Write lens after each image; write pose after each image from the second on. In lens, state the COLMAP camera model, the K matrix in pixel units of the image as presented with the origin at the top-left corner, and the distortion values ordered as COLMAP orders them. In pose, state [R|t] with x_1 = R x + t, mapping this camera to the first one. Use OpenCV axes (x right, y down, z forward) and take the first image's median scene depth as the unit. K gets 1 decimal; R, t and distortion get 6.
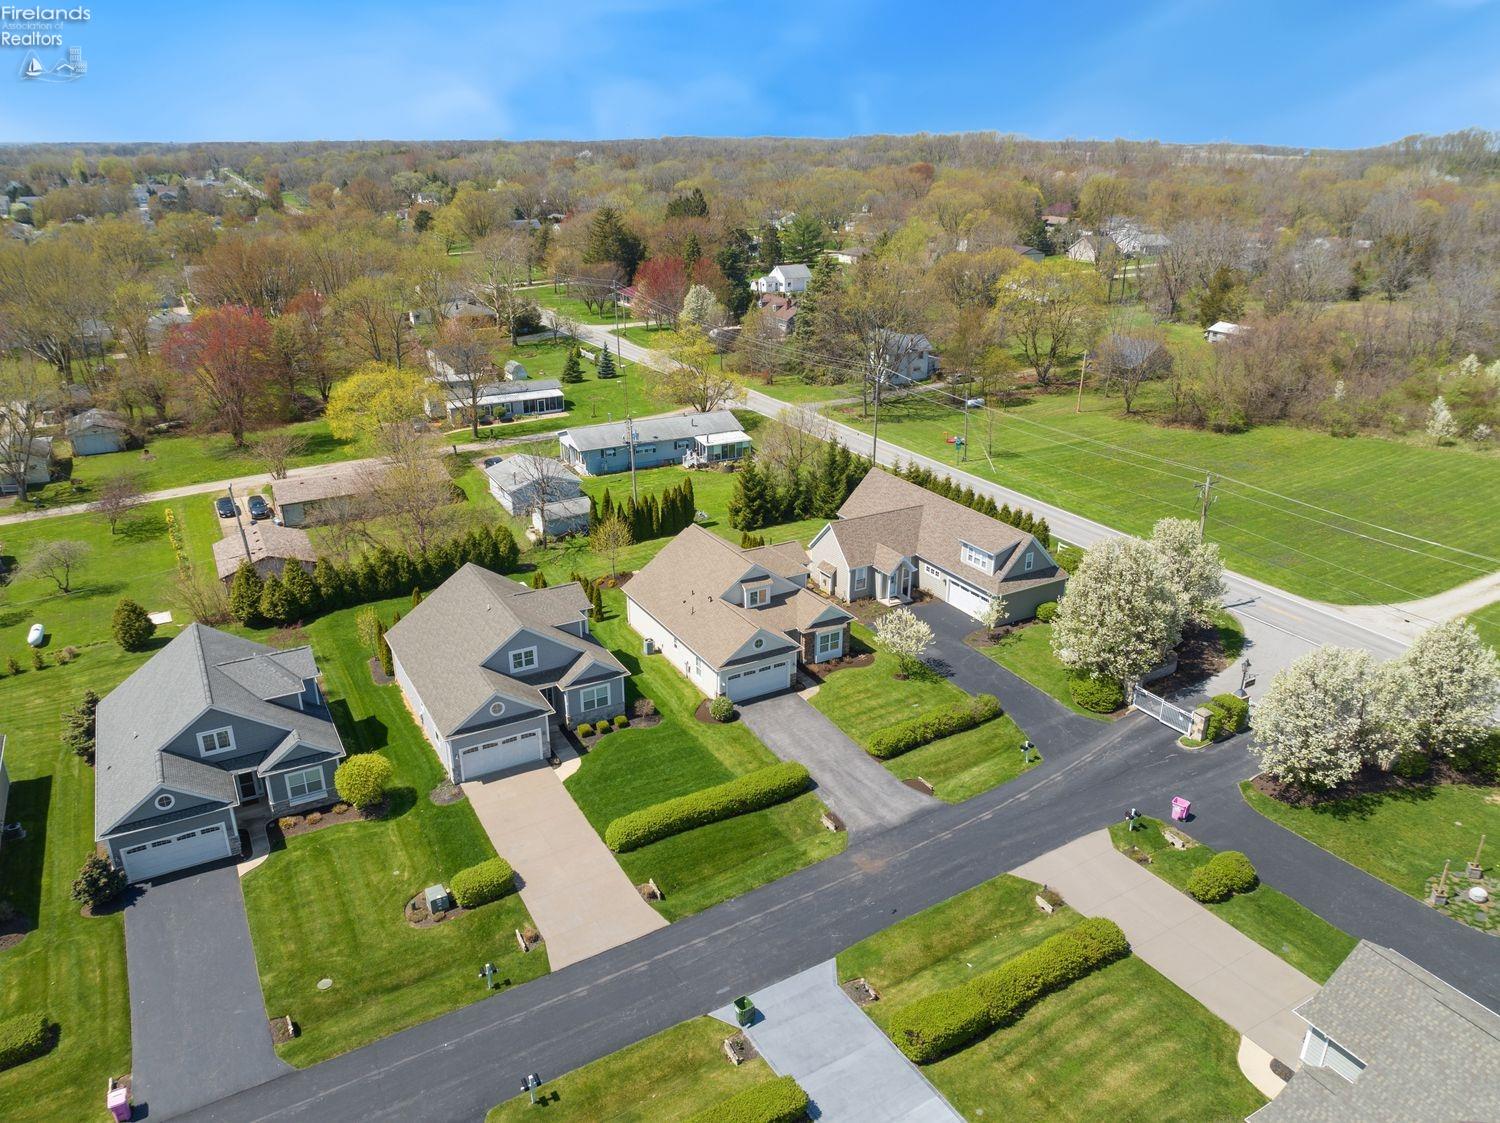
lens RADIAL K [[1061.3, 0, 750.9], [0, 1061.3, 544.7], [0, 0, 1]] dist [-0.035231, -0.002036]
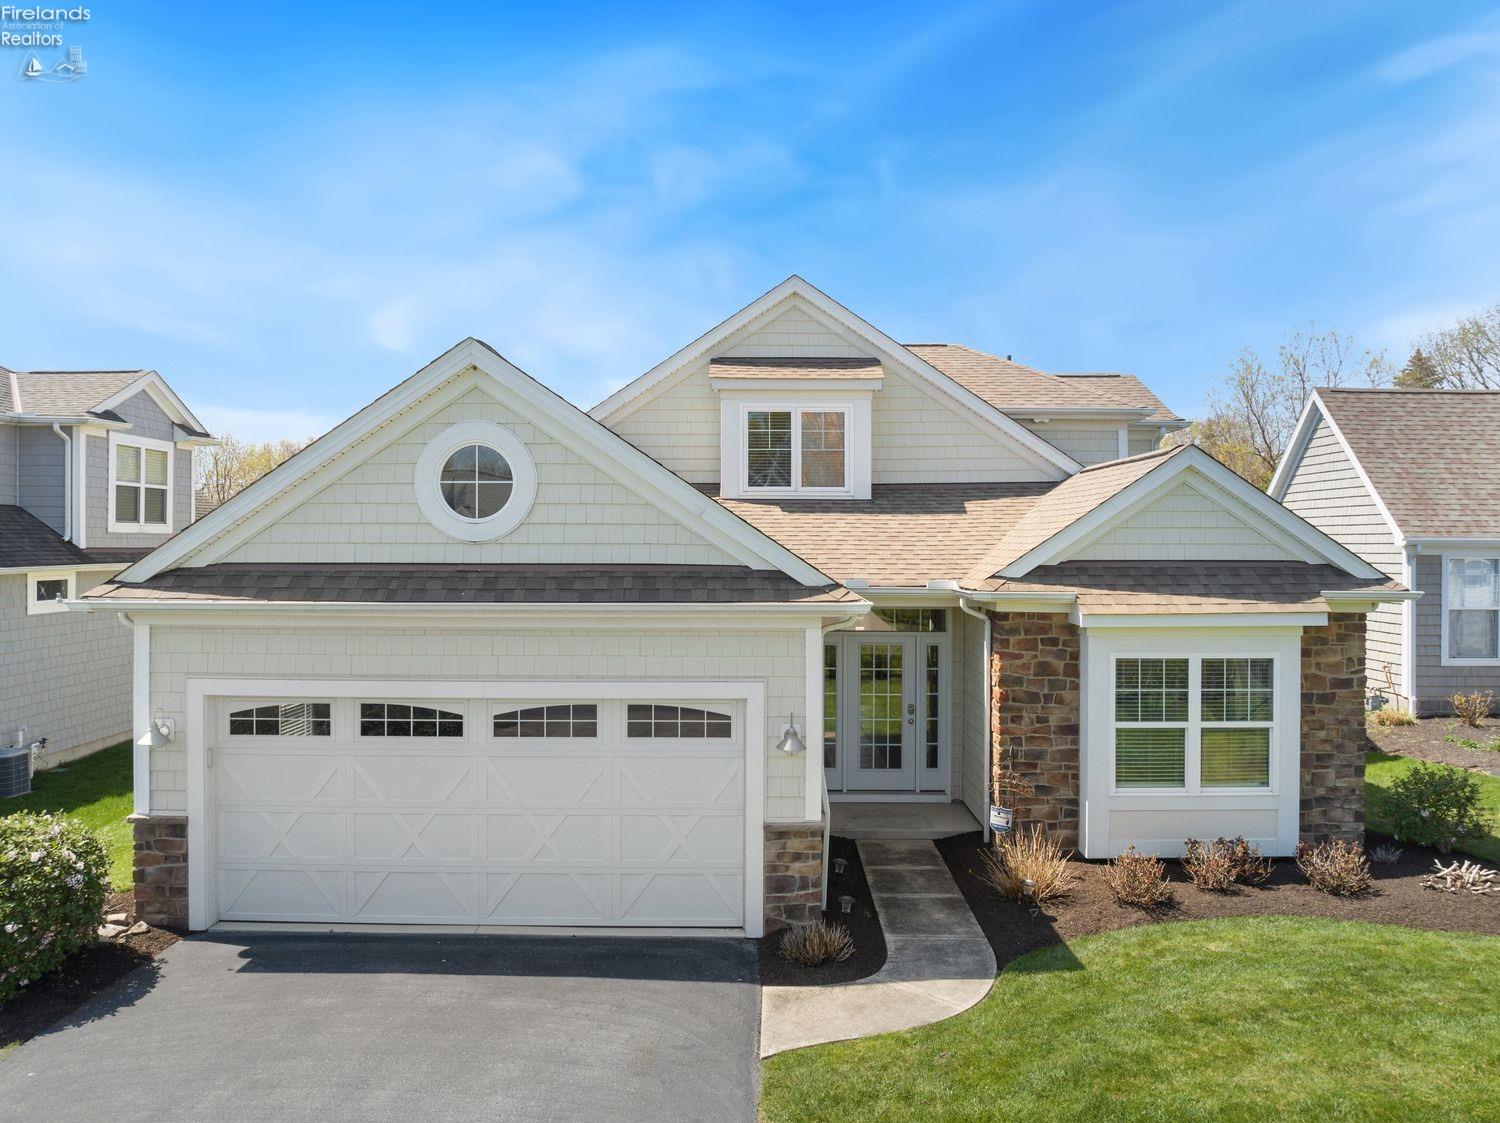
lens RADIAL K [[1066.6, 0, 753.6], [0, 1066.6, 531.2], [0, 0, 1]] dist [-0.043818, 0.003293]
pose [[0.863128, -0.008308, -0.504917, 0.099563], [-0.179653, 0.929399, -0.322400, 0.130746], [0.471948, 0.368982, 0.800698, 0.885558]]
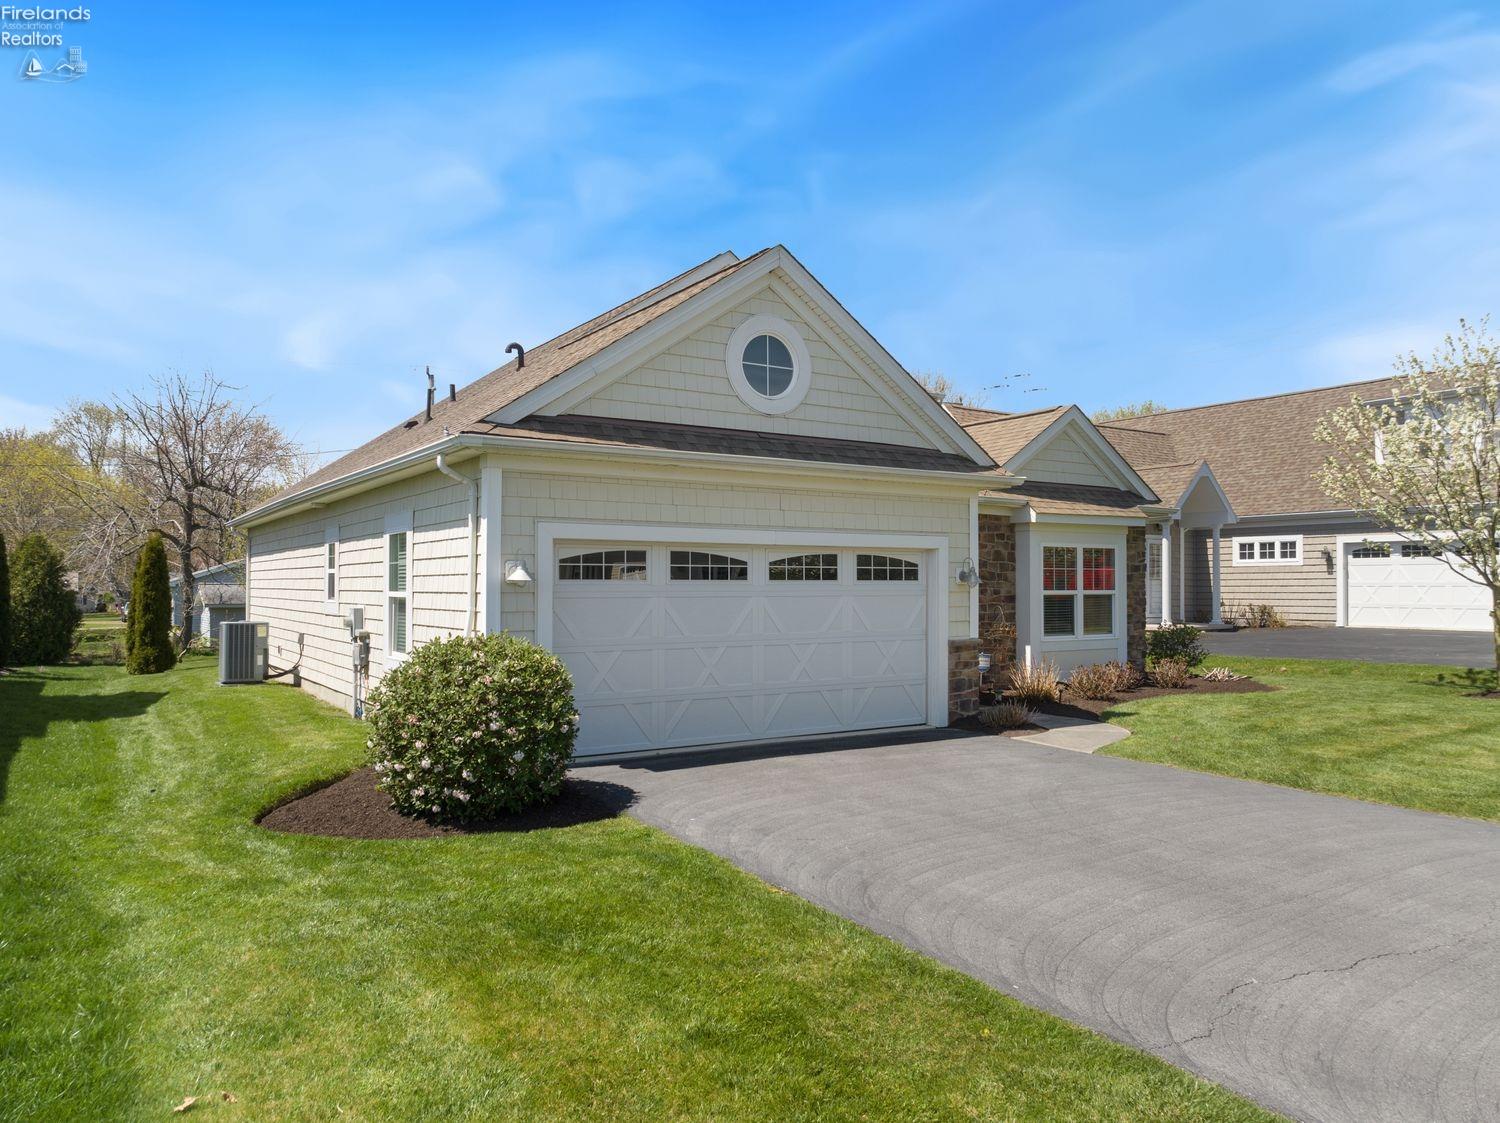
lens RADIAL K [[1063.3, 0, 750.0], [0, 1063.3, 561.5], [0, 0, 1]] dist [-0.037172, -0.001304]
pose [[0.998734, -0.004005, 0.050144, -0.002947], [0.022838, 0.924272, -0.381050, 0.174183], [-0.044820, 0.381712, 0.923194, 0.839637]]
